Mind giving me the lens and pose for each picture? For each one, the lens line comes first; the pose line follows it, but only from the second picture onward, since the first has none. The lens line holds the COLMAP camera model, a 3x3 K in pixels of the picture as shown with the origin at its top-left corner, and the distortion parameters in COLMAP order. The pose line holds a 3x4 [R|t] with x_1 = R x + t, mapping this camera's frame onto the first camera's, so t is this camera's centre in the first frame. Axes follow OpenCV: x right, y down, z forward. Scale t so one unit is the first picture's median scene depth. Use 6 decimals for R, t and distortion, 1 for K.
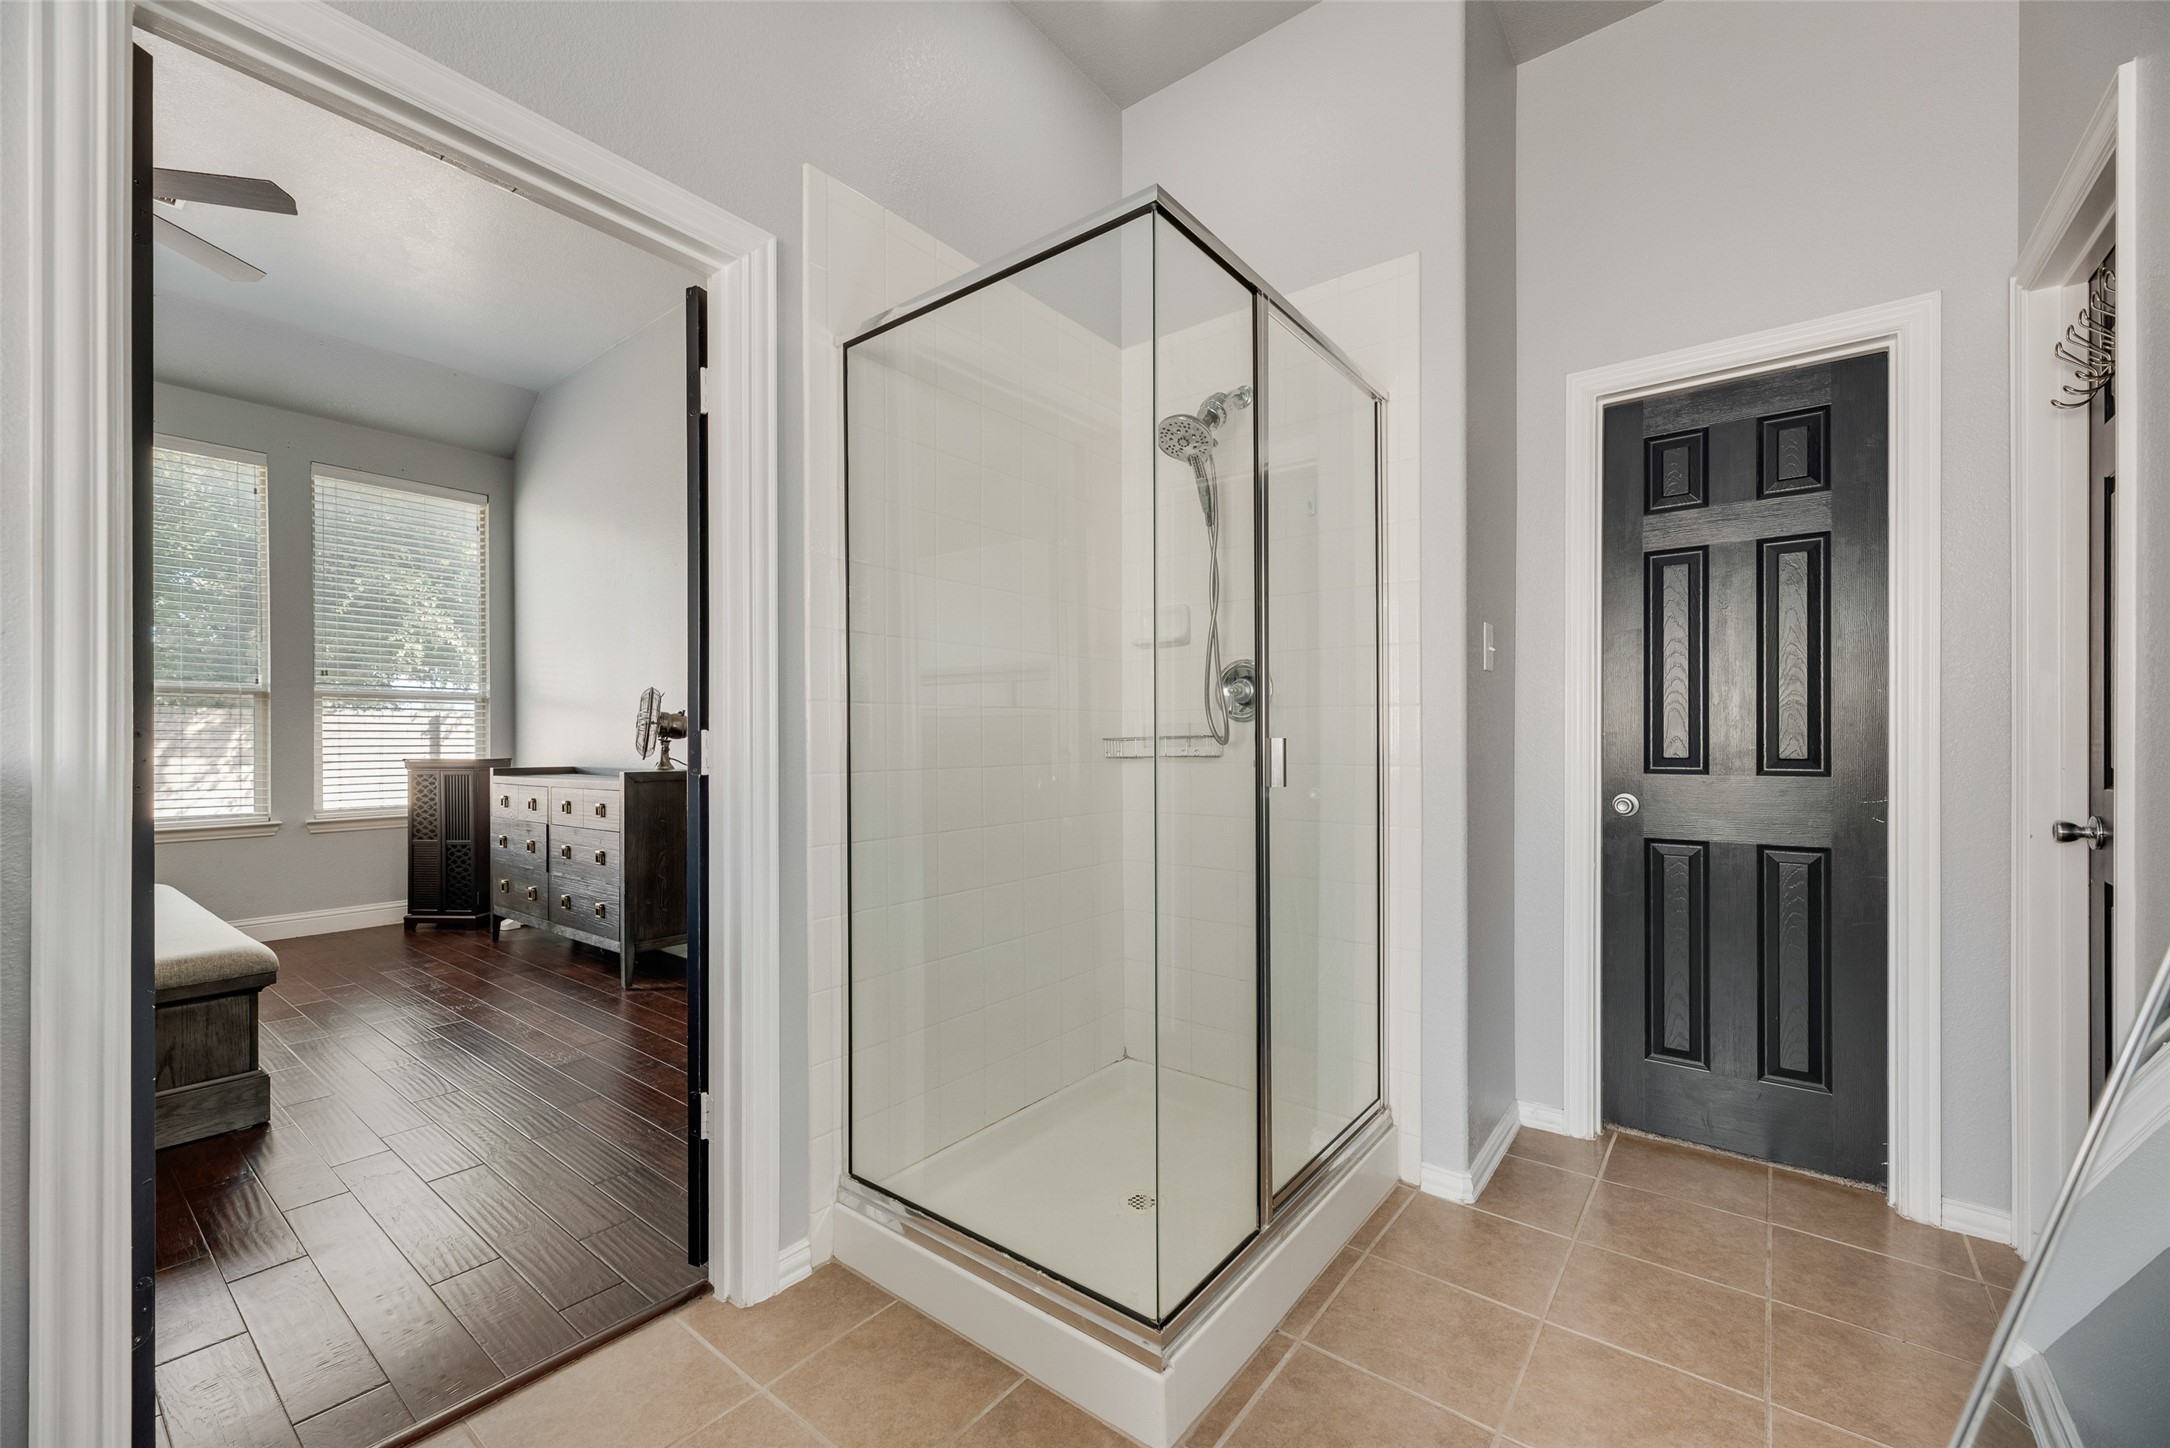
lens RADIAL K [[876.4, 0, 1088.7], [0, 876.4, 733.0], [0, 0, 1]] dist [-0.000059, -0.000344]
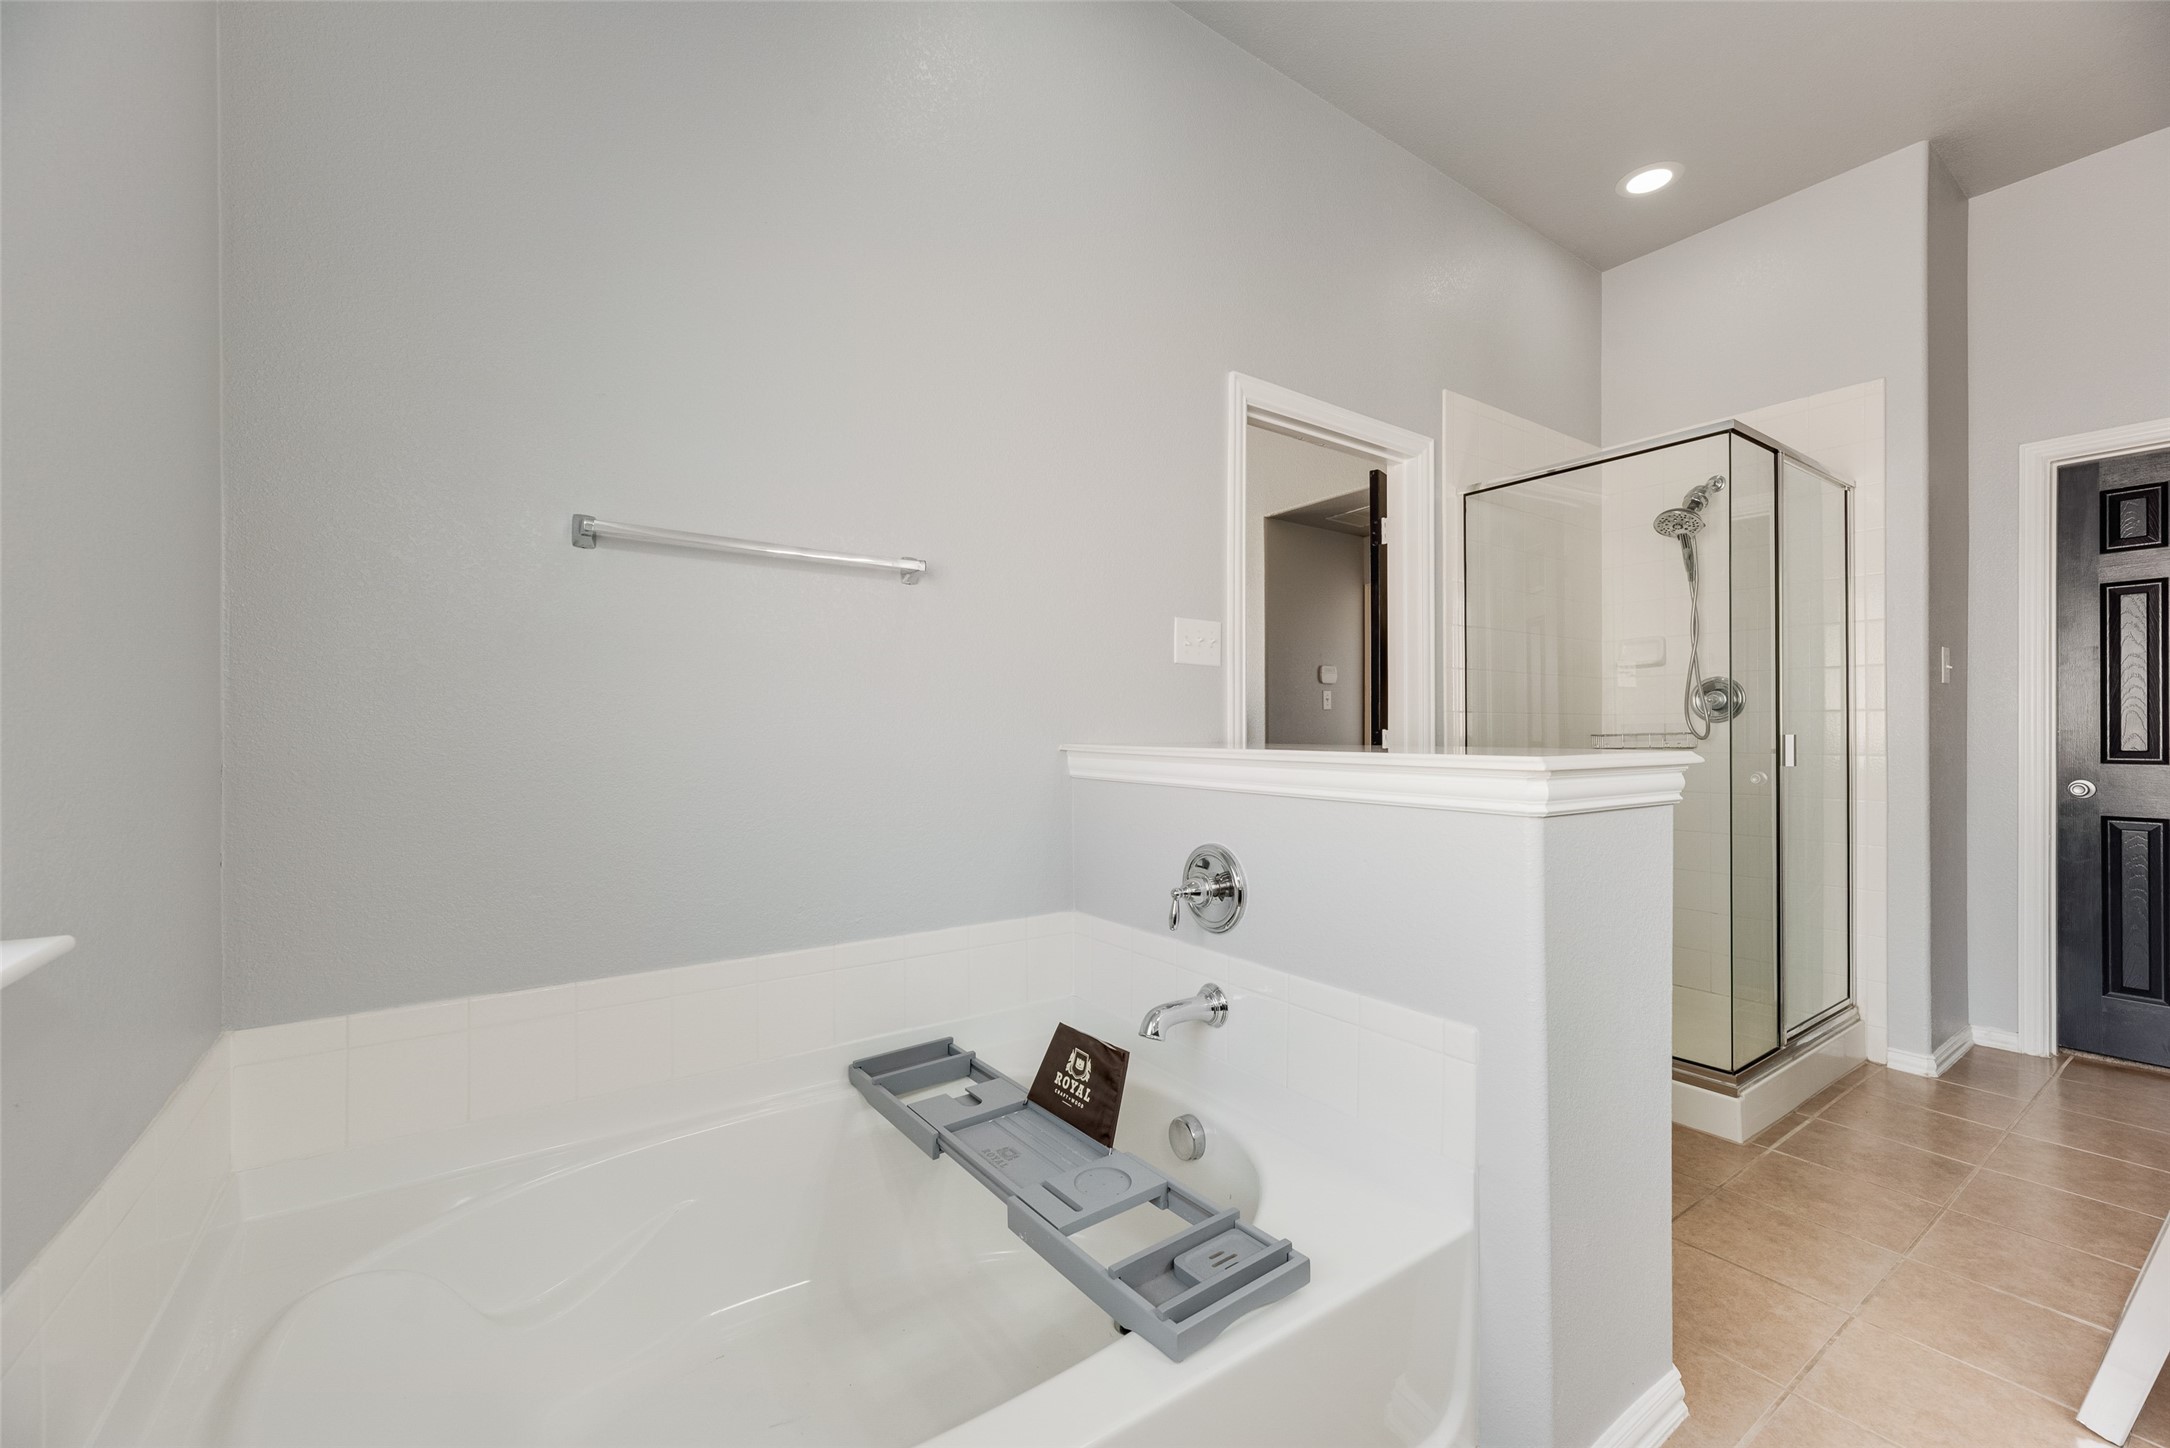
lens RADIAL K [[876.4, 0, 1076.0], [0, 876.4, 727.9], [0, 0, 1]] dist [-0.000059, -0.000344]
pose [[0.953943, -0.001094, -0.299987, -0.377672], [0.000391, 0.999997, -0.002404, -0.001712], [0.299988, 0.002176, 0.953940, -0.617351]]
